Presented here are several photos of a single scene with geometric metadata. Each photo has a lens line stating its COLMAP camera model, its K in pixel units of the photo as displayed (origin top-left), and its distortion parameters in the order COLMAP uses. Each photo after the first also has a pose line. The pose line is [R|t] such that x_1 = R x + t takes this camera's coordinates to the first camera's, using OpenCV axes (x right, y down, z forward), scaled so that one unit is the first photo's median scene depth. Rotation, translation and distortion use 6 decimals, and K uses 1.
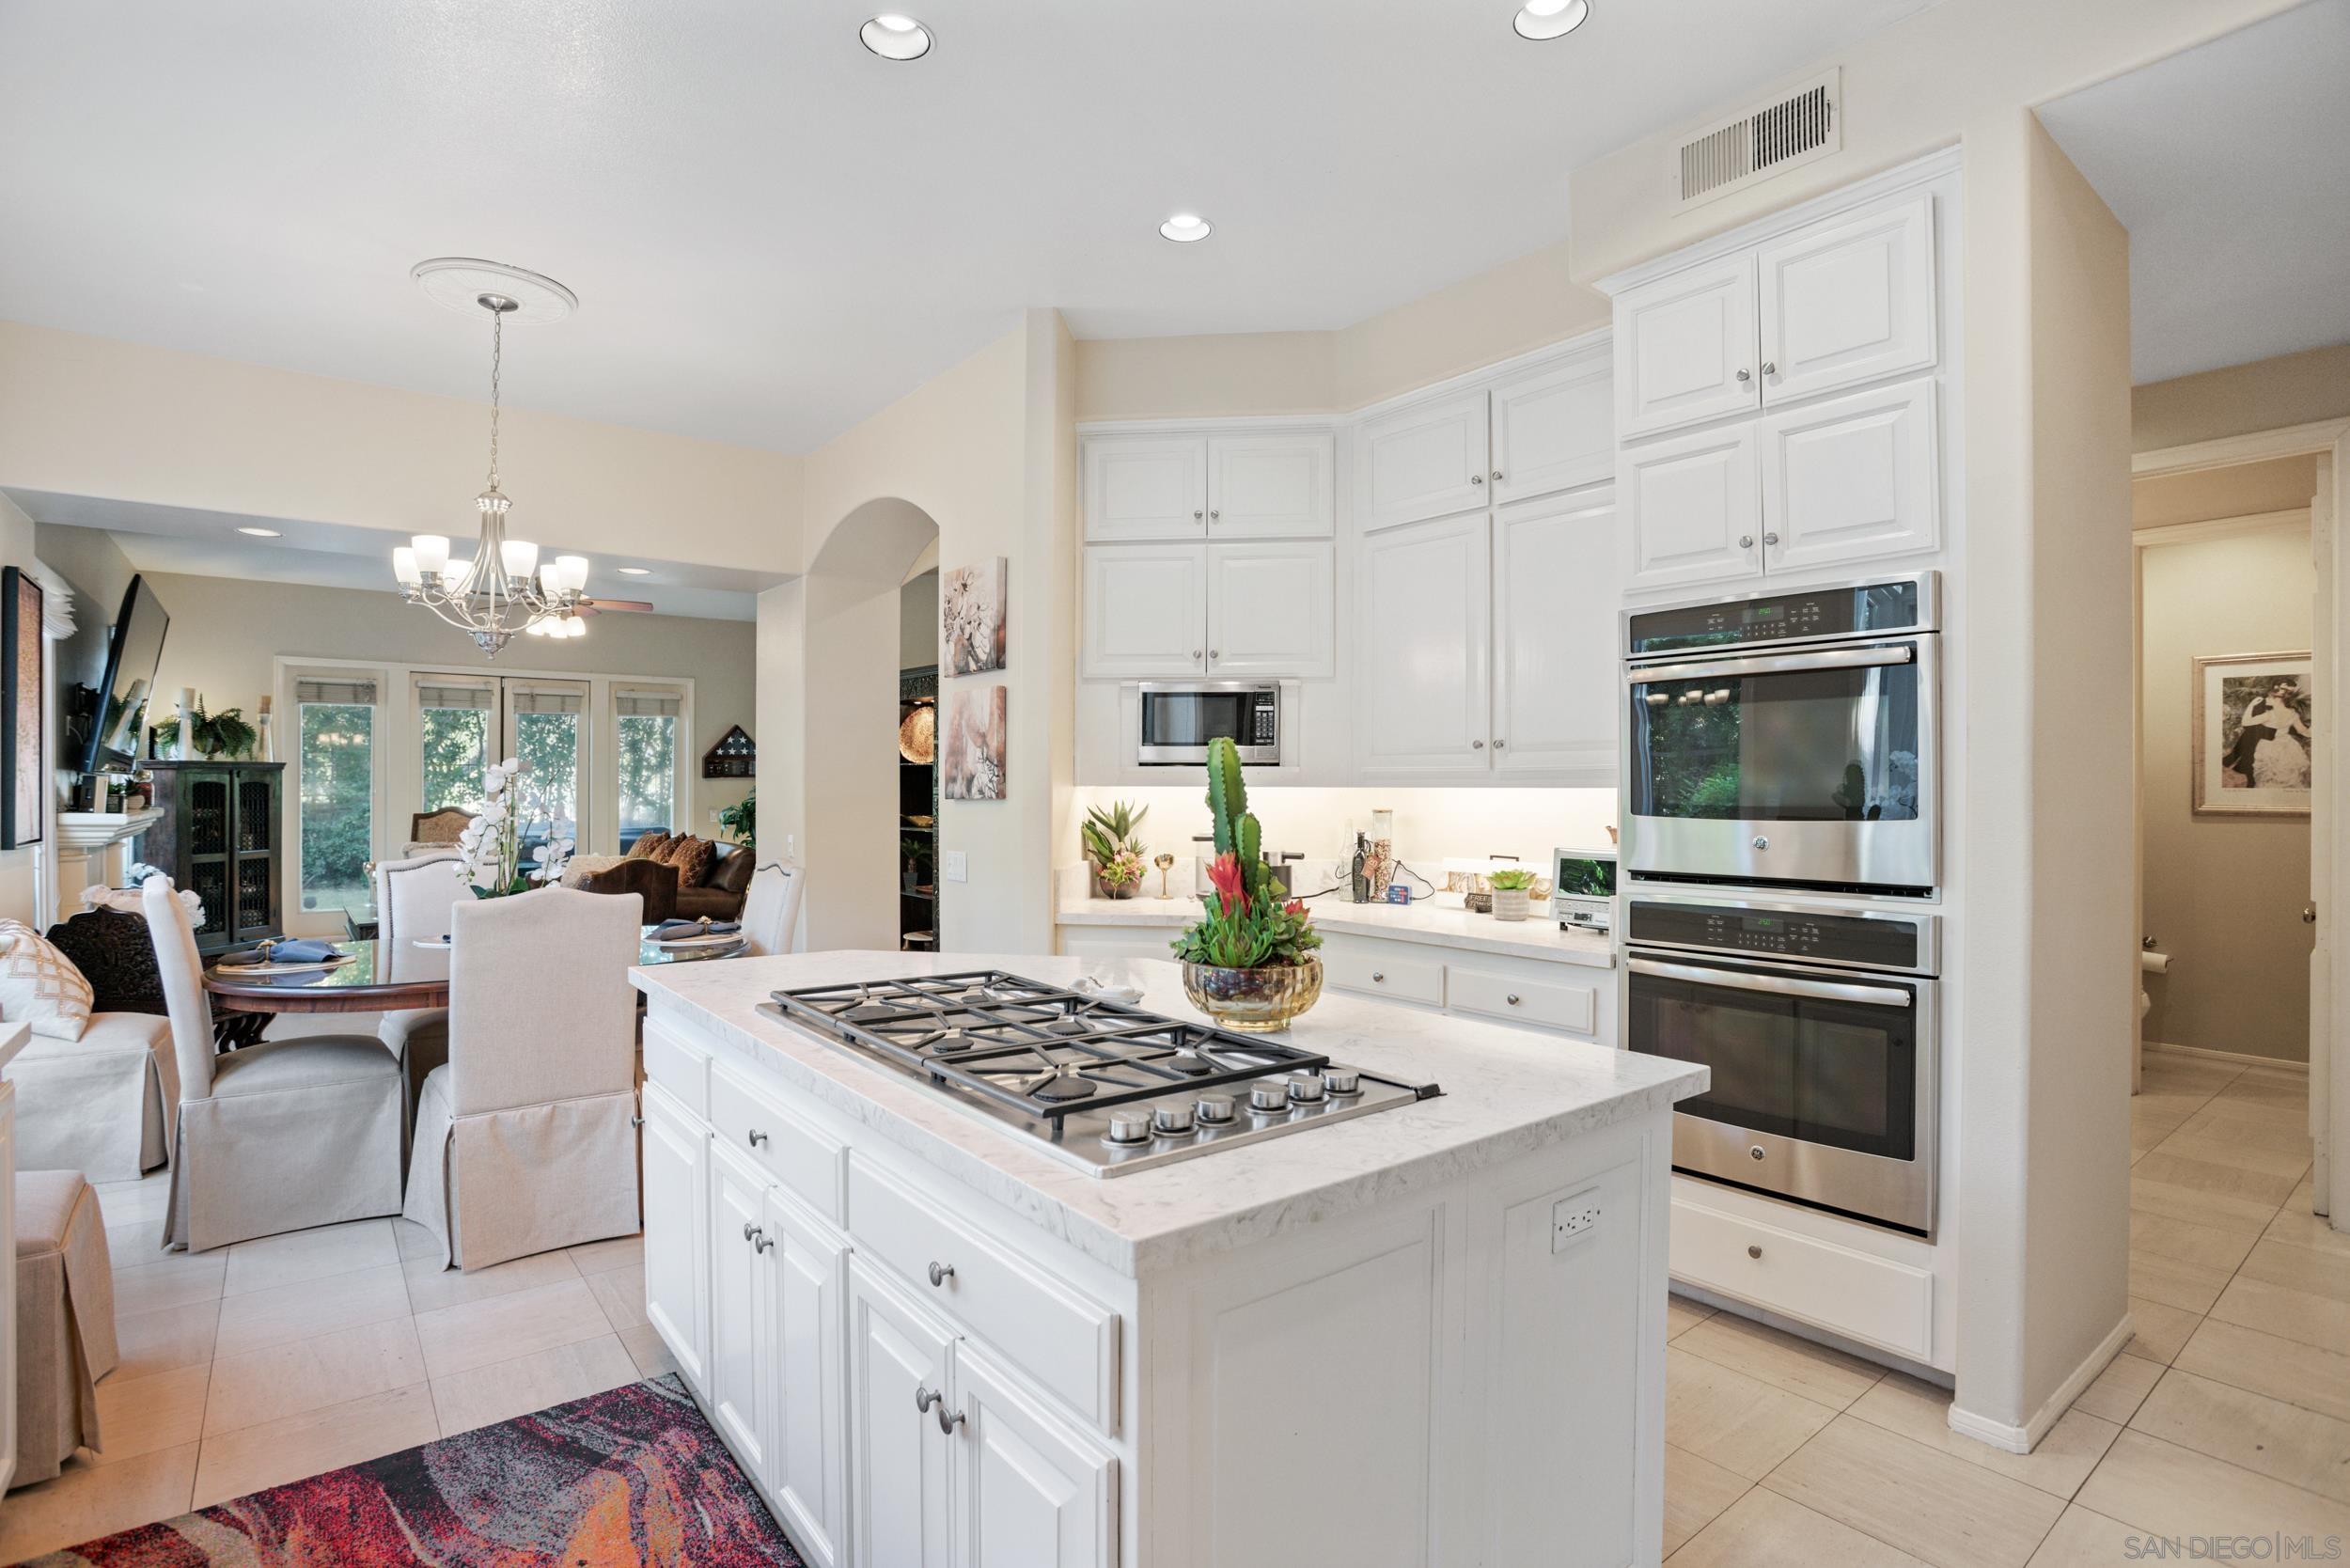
lens RADIAL K [[1161.4, 0, 1177.9], [0, 1161.4, 774.7], [0, 0, 1]] dist [-0.035227, 0.006080]
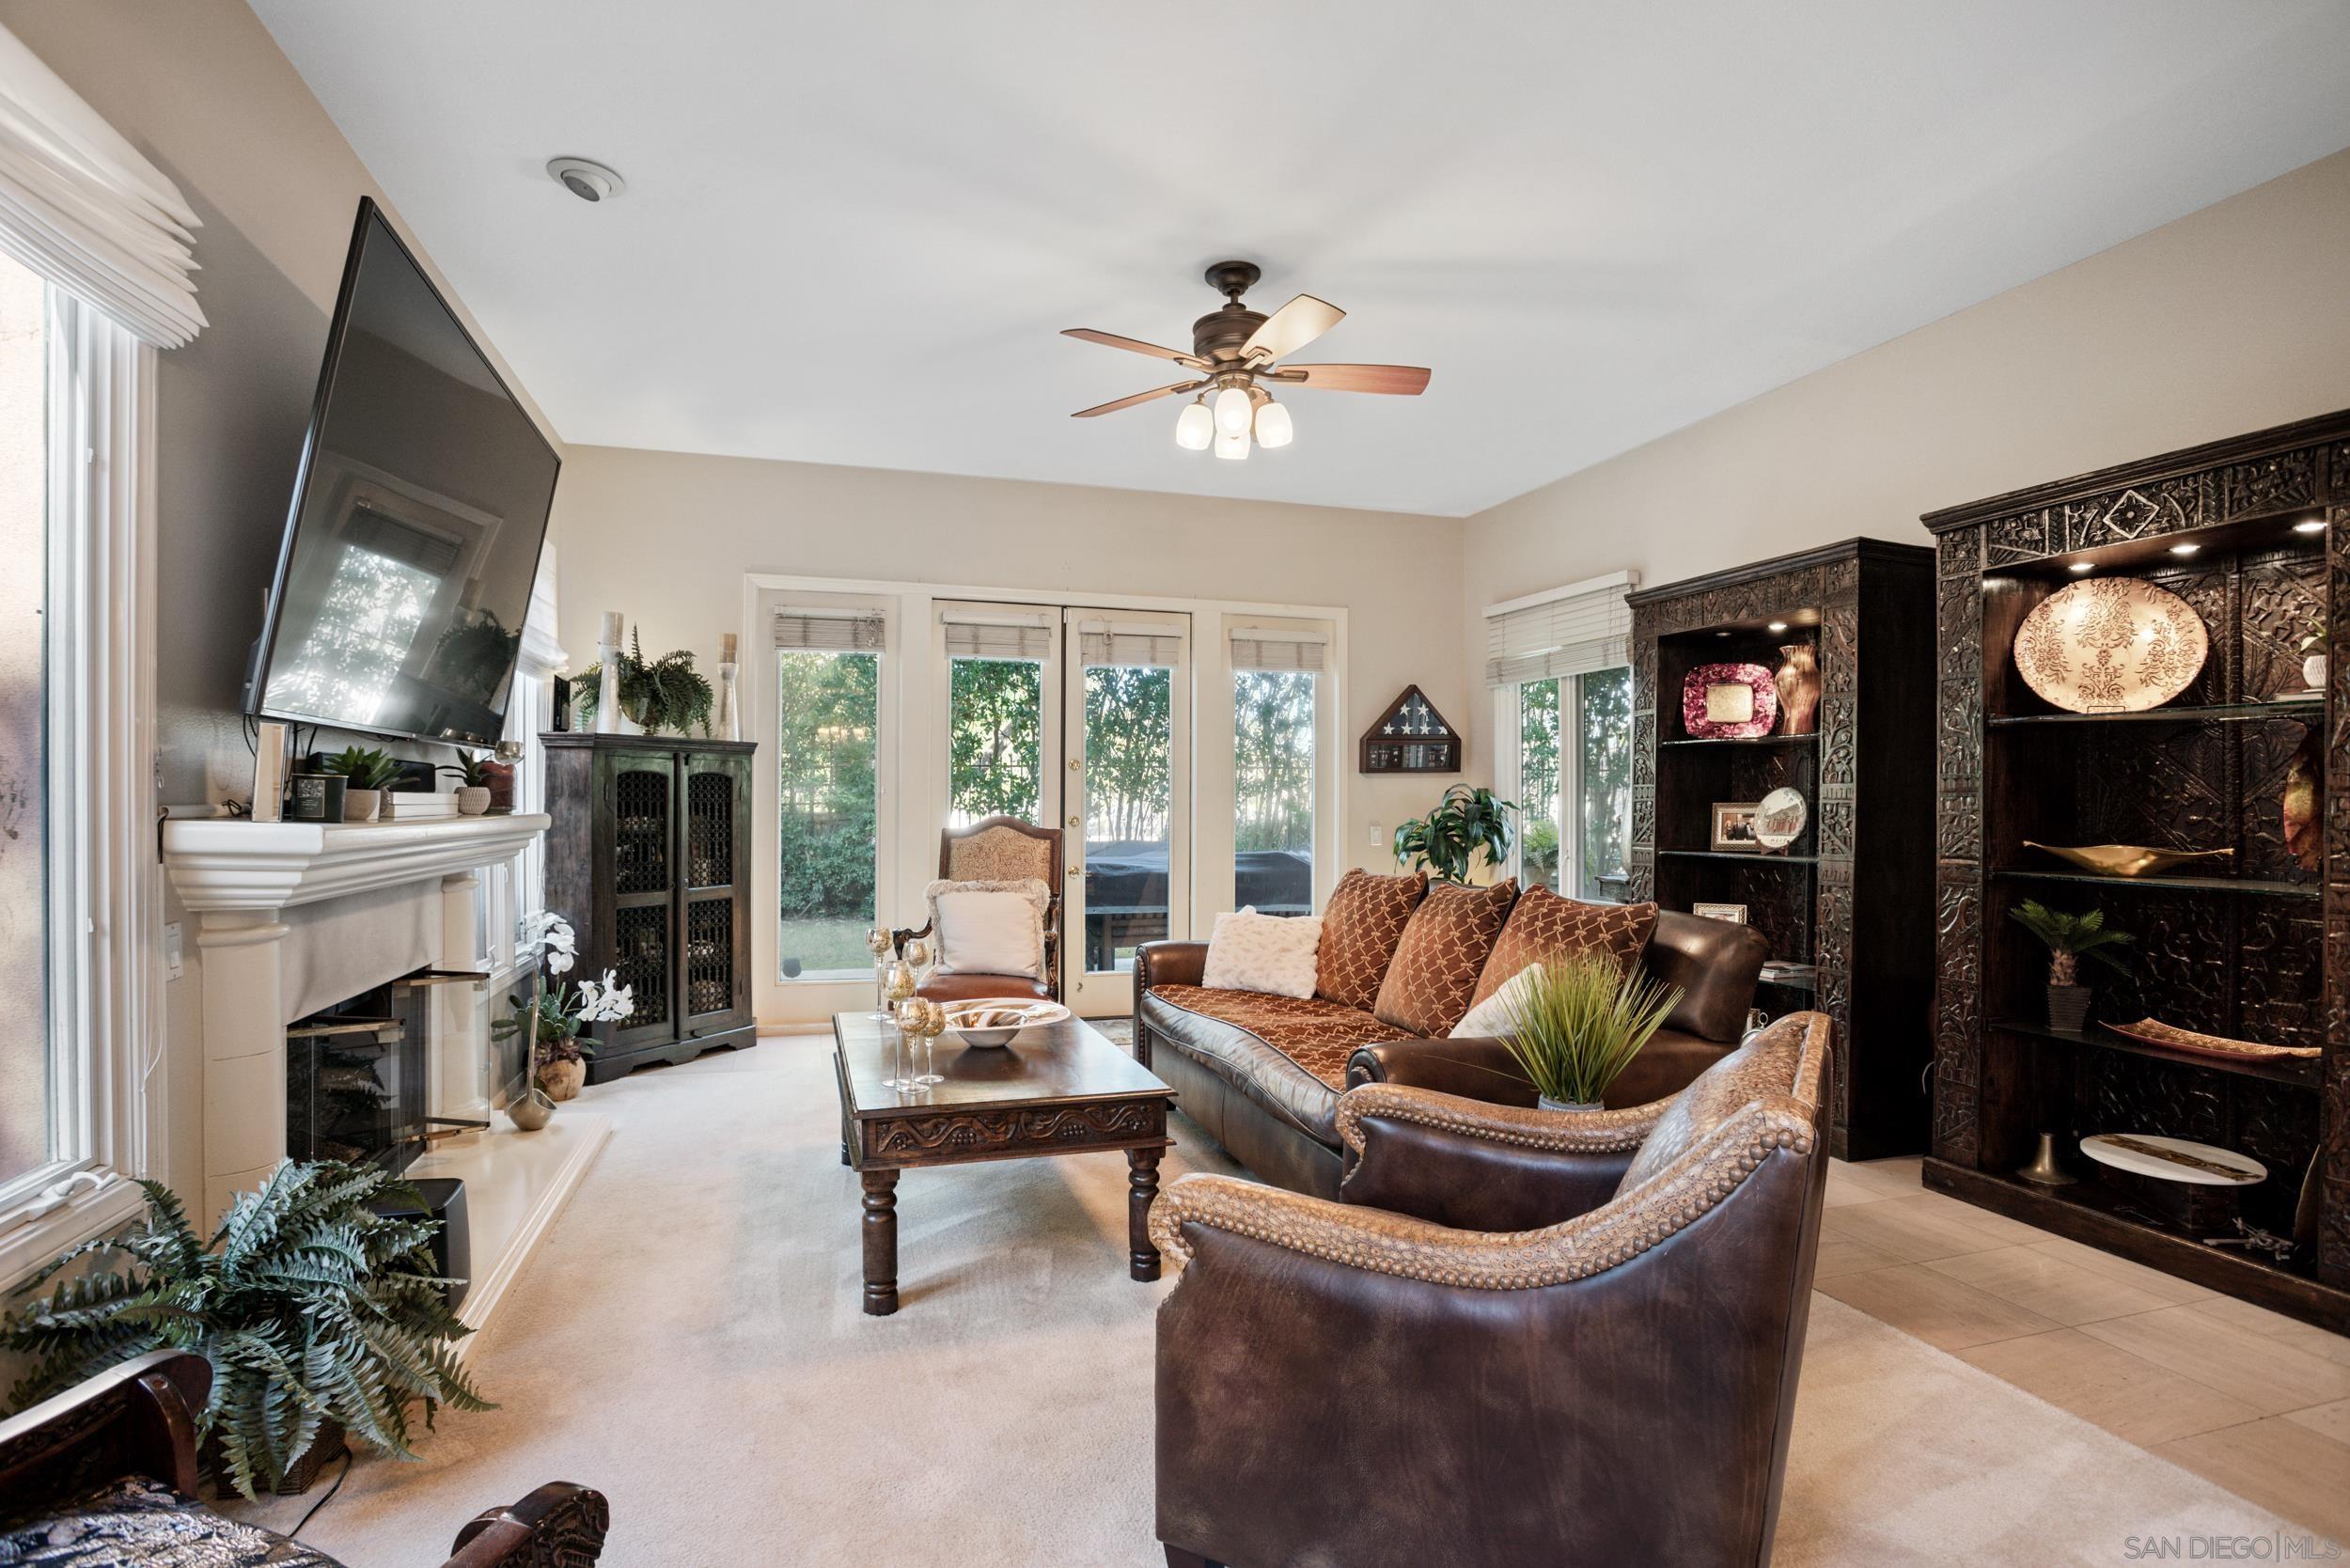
lens RADIAL K [[1161.4, 0, 1170.3], [0, 1161.4, 802.1], [0, 0, 1]] dist [-0.035227, 0.006080]
pose [[0.935689, 0.007087, -0.352754, -0.361333], [-0.003833, 0.999943, 0.009922, 0.014578], [0.352805, -0.007931, 0.935663, 0.503791]]
